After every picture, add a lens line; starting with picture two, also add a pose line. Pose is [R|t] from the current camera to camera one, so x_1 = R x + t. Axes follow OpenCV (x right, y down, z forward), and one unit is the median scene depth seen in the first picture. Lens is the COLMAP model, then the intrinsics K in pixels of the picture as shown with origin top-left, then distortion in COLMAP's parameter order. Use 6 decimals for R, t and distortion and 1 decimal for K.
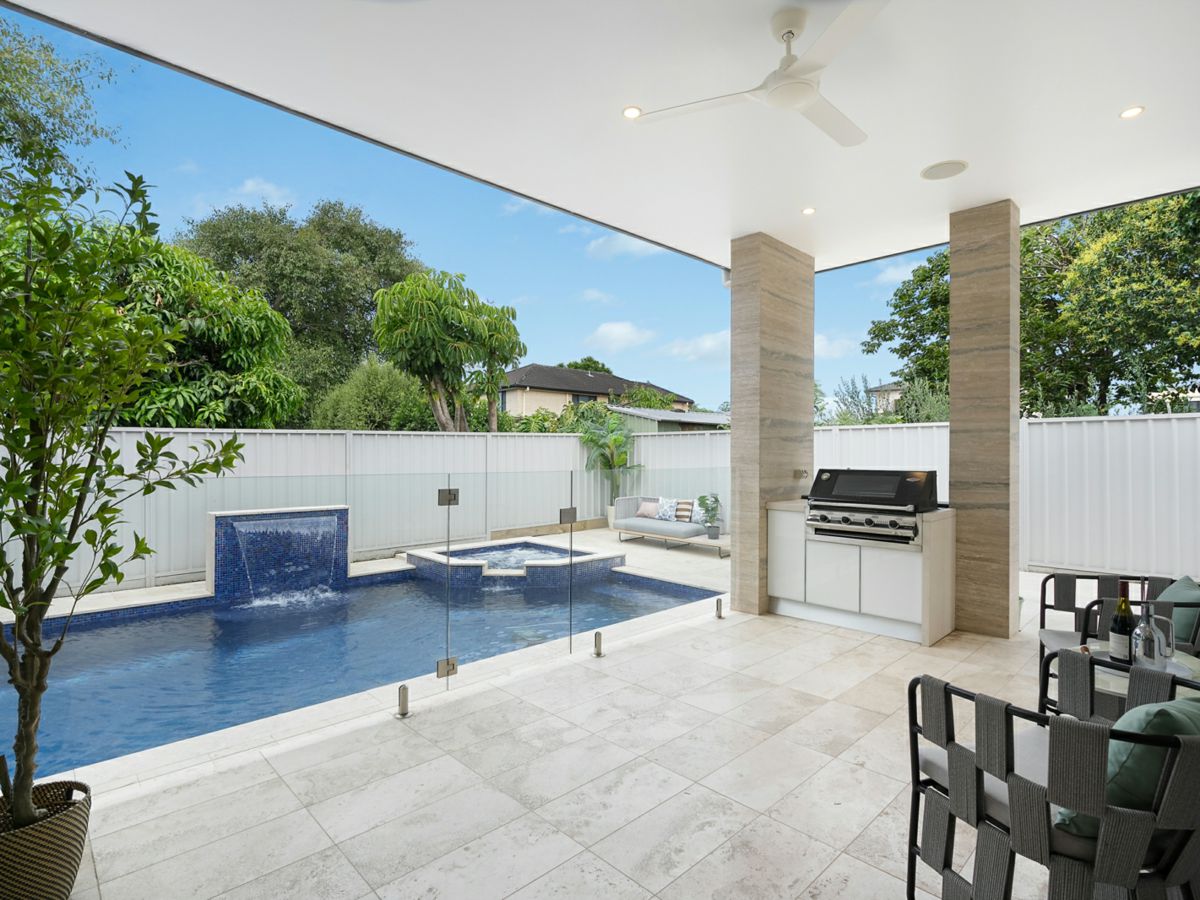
lens RADIAL K [[625.7, 0, 600.5], [0, 625.7, 451.8], [0, 0, 1]] dist [-0.014837, 0.004103]
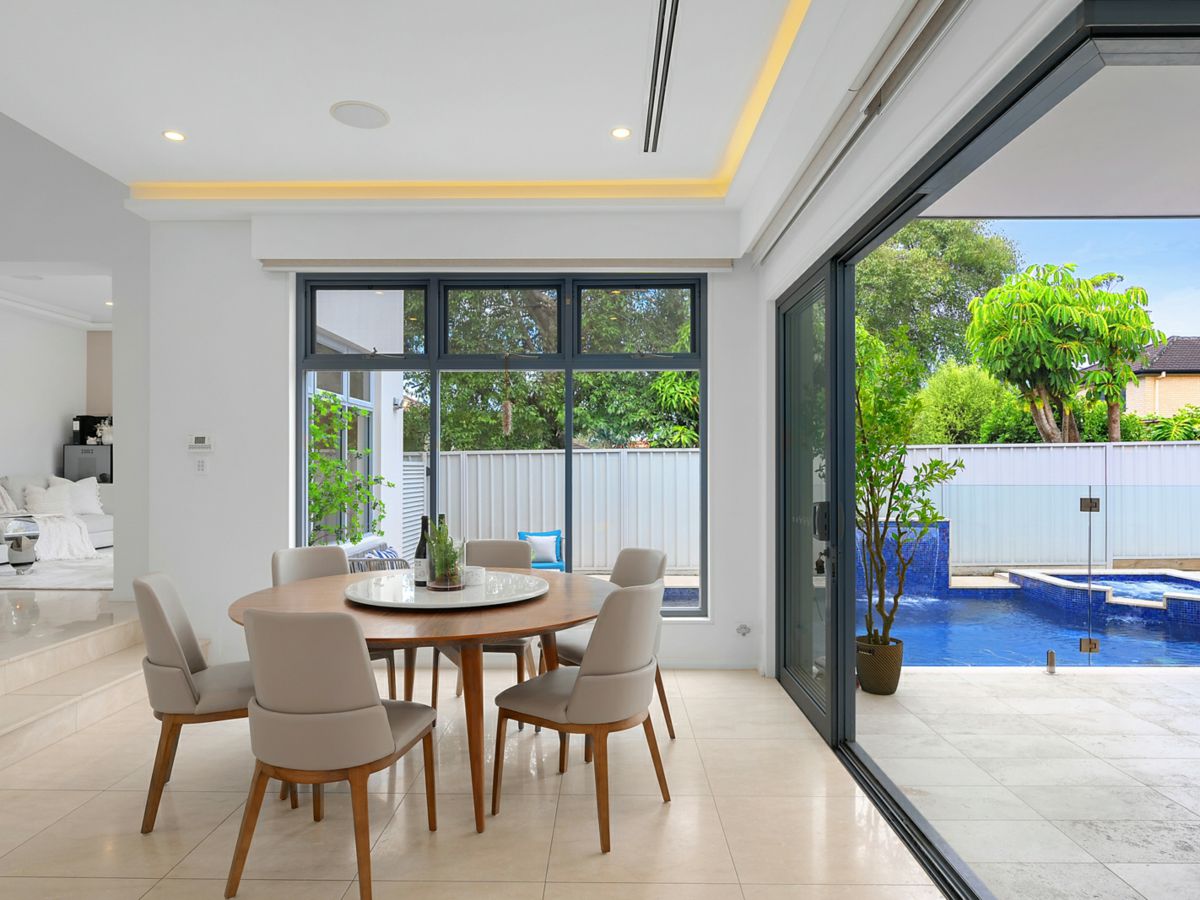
lens RADIAL K [[726.5, 0, 602.9], [0, 726.5, 463.1], [0, 0, 1]] dist [-0.002959, -0.001552]
pose [[0.715197, -0.006001, -0.698897, 0.019092], [0.004391, 0.999982, -0.004093, -0.001877], [0.698909, -0.000141, 0.715211, -0.198138]]
